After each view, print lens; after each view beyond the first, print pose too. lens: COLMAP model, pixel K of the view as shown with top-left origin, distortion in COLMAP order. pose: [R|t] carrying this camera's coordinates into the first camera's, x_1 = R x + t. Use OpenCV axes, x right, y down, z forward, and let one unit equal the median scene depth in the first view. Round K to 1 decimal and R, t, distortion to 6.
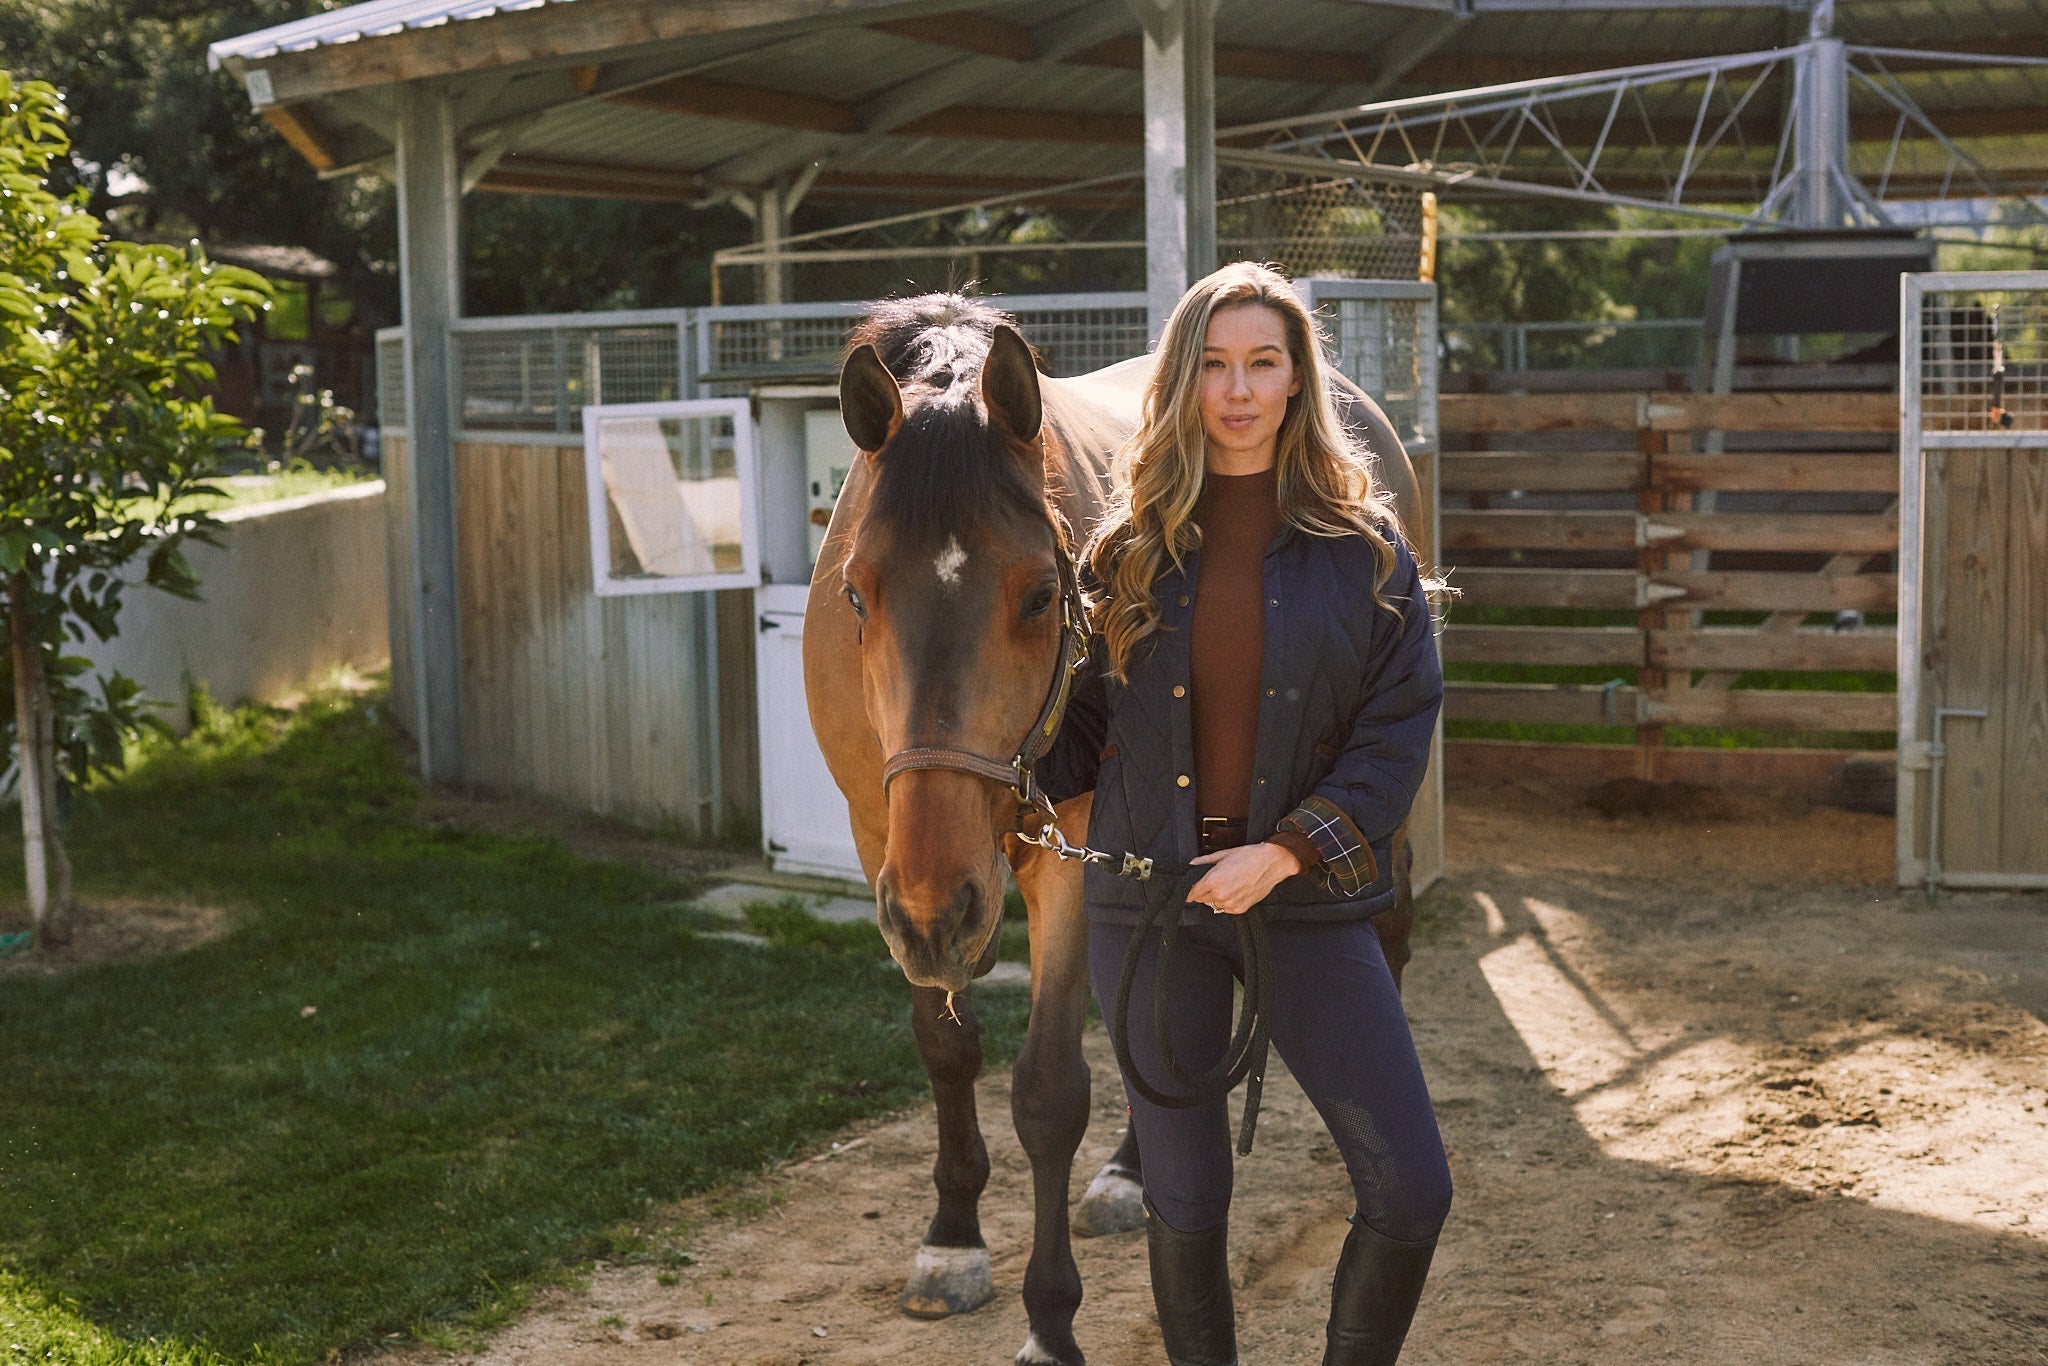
lens RADIAL K [[2936.4, 0, 1035.4], [0, 2936.4, 687.0], [0, 0, 1]] dist [-0.171250, 0.358365]
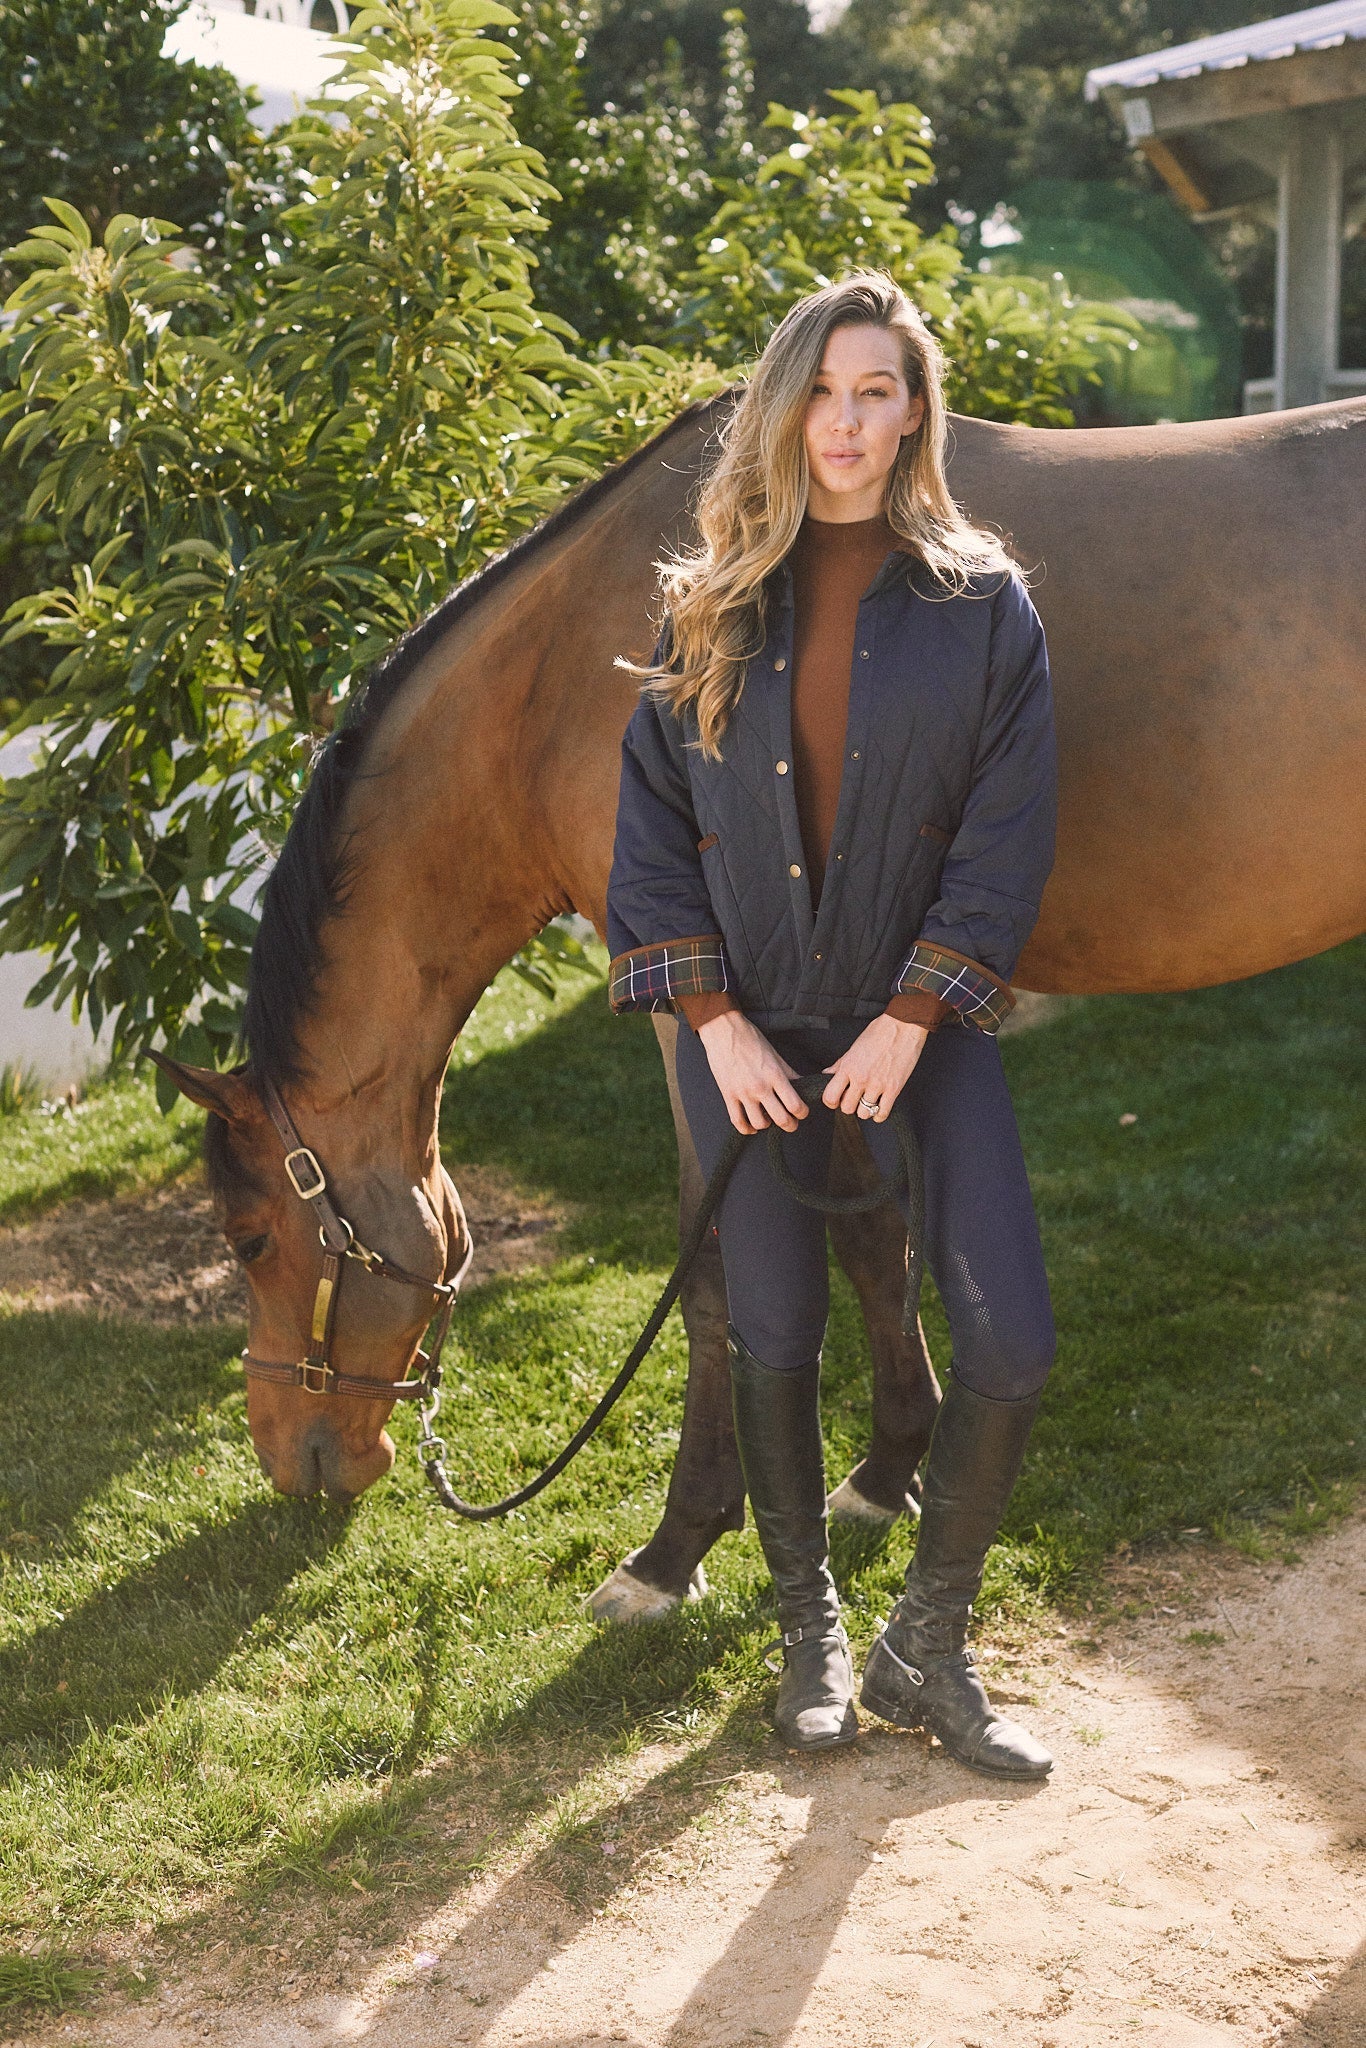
lens RADIAL K [[2940.6, 0, 684.1], [0, 2940.6, 1026.2], [0, 0, 1]] dist [-0.178397, 0.344524]
pose [[0.918727, 0.089210, -0.384685, -0.022440], [-0.052971, 0.993185, 0.103814, -0.005304], [0.391324, -0.075000, 0.917192, 0.085835]]
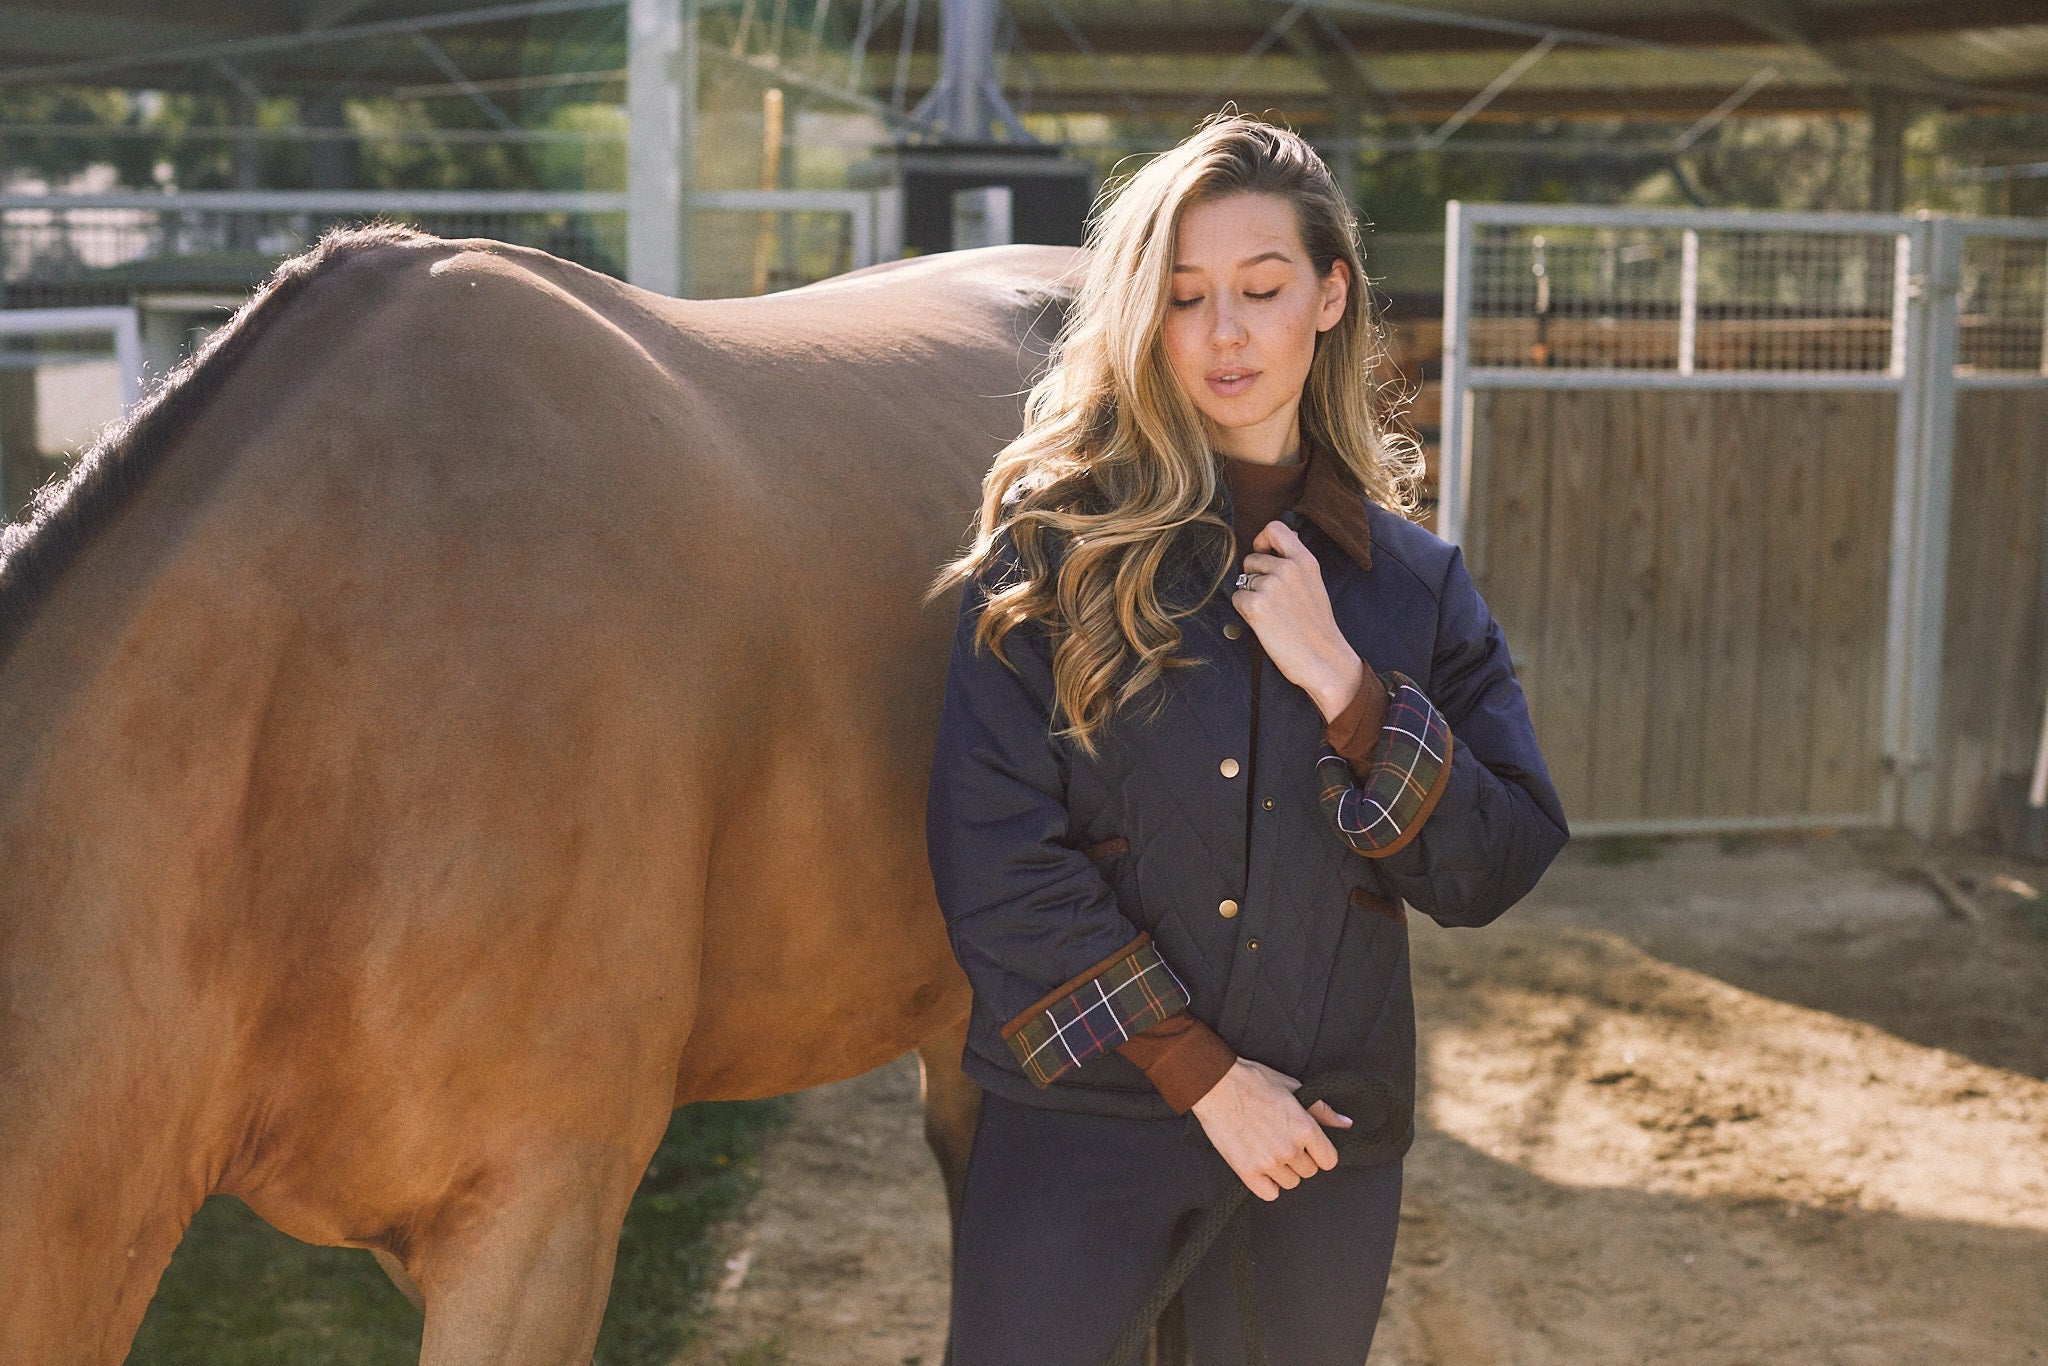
lens RADIAL K [[2957.8, 0, 1034.3], [0, 2957.8, 683.5], [0, 0, 1]] dist [-0.170452, 0.313575]
pose [[0.906241, -0.030043, 0.421693, -0.240346], [0.016843, 0.999246, 0.034992, -0.021042], [-0.422426, -0.024609, 0.906063, 0.177745]]
